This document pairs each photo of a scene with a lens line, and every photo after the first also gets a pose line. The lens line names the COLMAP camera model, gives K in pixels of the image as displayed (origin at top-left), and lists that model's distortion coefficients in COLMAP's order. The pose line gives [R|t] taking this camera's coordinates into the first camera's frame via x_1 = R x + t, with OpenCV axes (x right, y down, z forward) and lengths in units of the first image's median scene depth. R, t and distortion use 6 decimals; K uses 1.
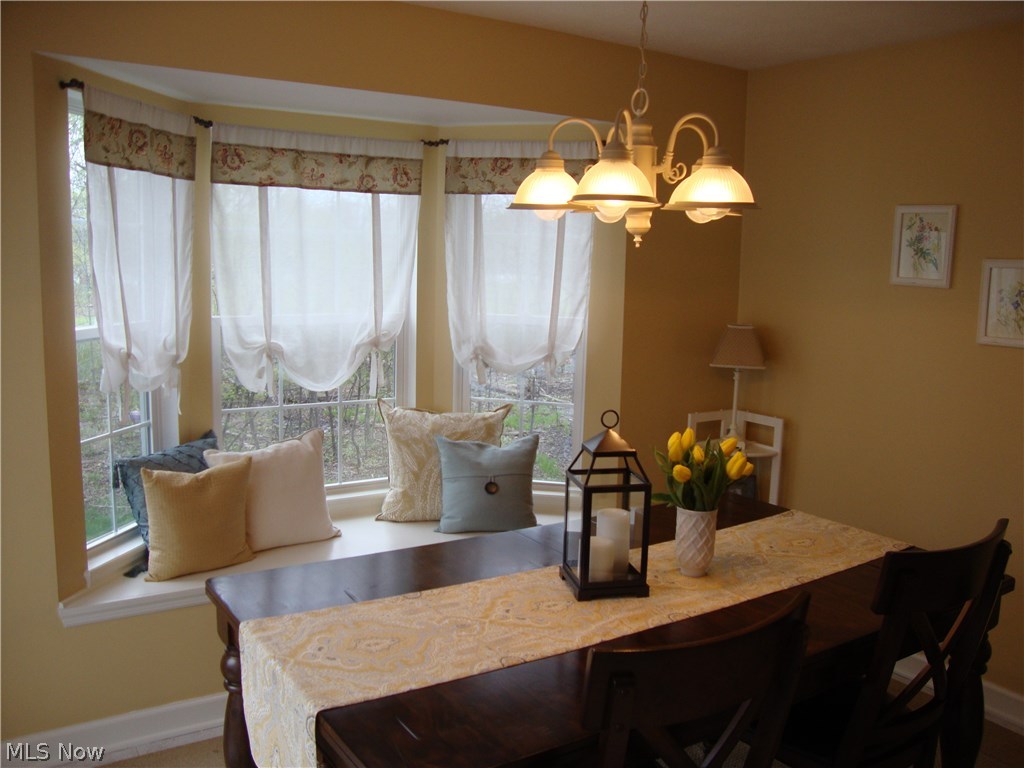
lens RADIAL K [[915.1, 0, 519.4], [0, 915.1, 387.3], [0, 0, 1]] dist [-0.208348, 0.220497]
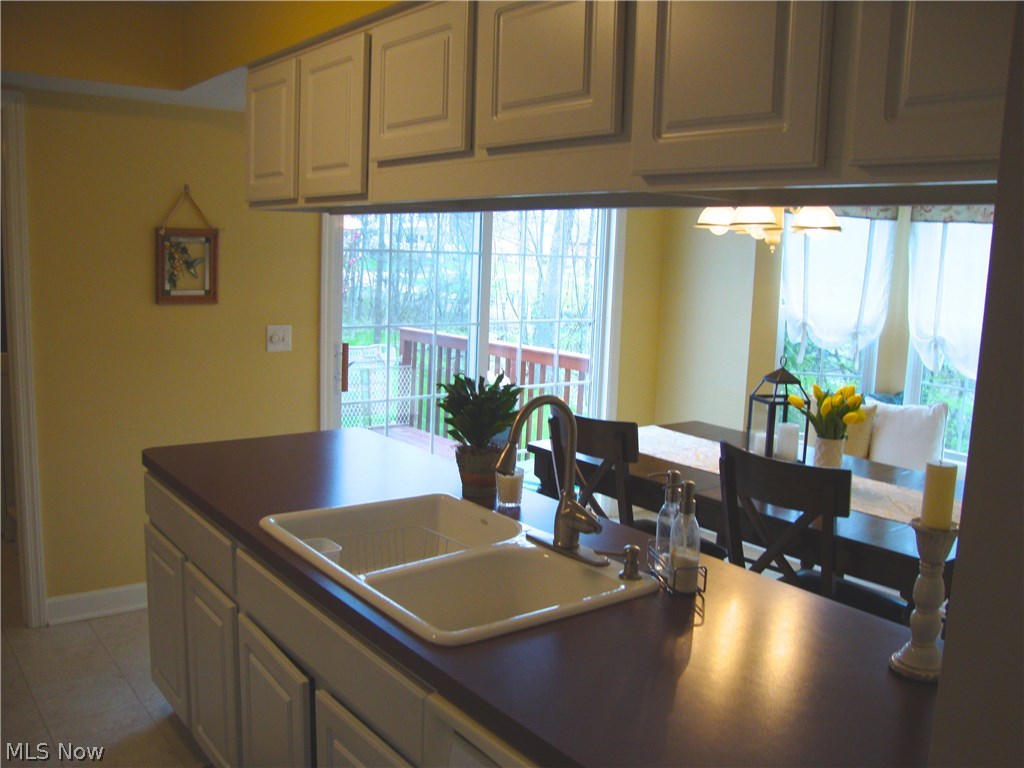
lens RADIAL K [[915.1, 0, 519.4], [0, 915.1, 387.3], [0, 0, 1]] dist [-0.208348, 0.220497]
pose [[0.071226, 0.125293, -0.989560, 1.117474], [-0.176609, 0.977989, 0.111116, -0.009632], [0.981701, 0.166851, 0.091786, 0.280956]]
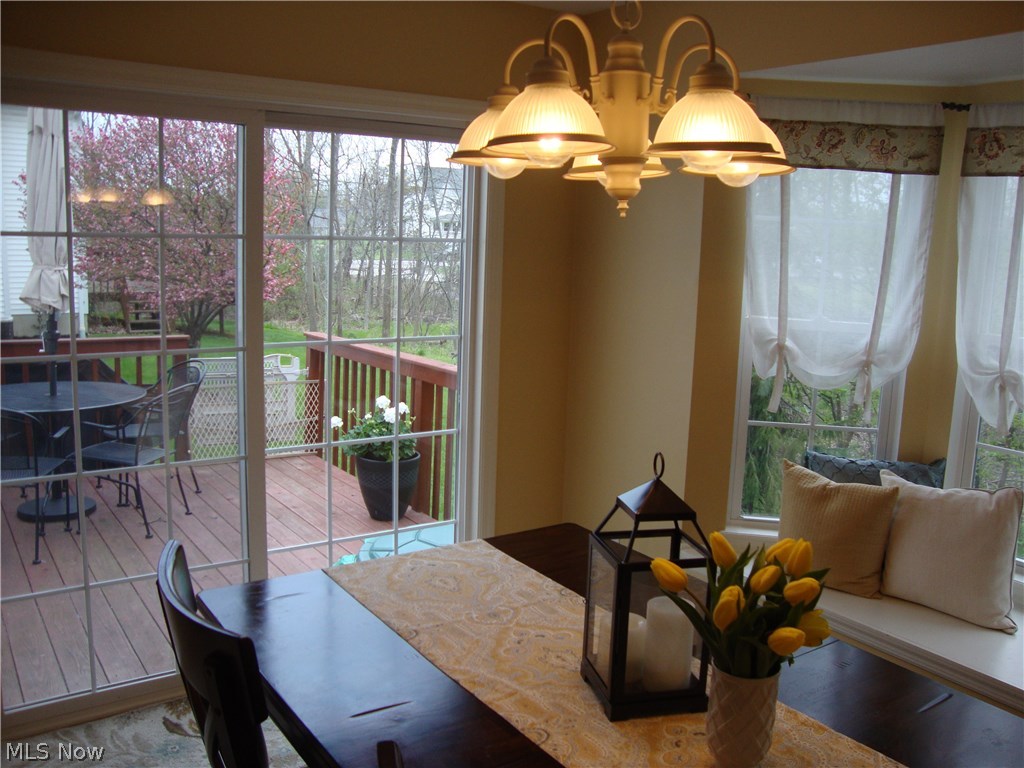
lens RADIAL K [[915.1, 0, 519.4], [0, 915.1, 387.3], [0, 0, 1]] dist [-0.208348, 0.220497]
pose [[0.020477, 0.138081, -0.990209, 0.537661], [-0.175611, 0.975516, 0.132400, -0.067133], [0.984247, 0.171180, 0.044224, 0.584492]]
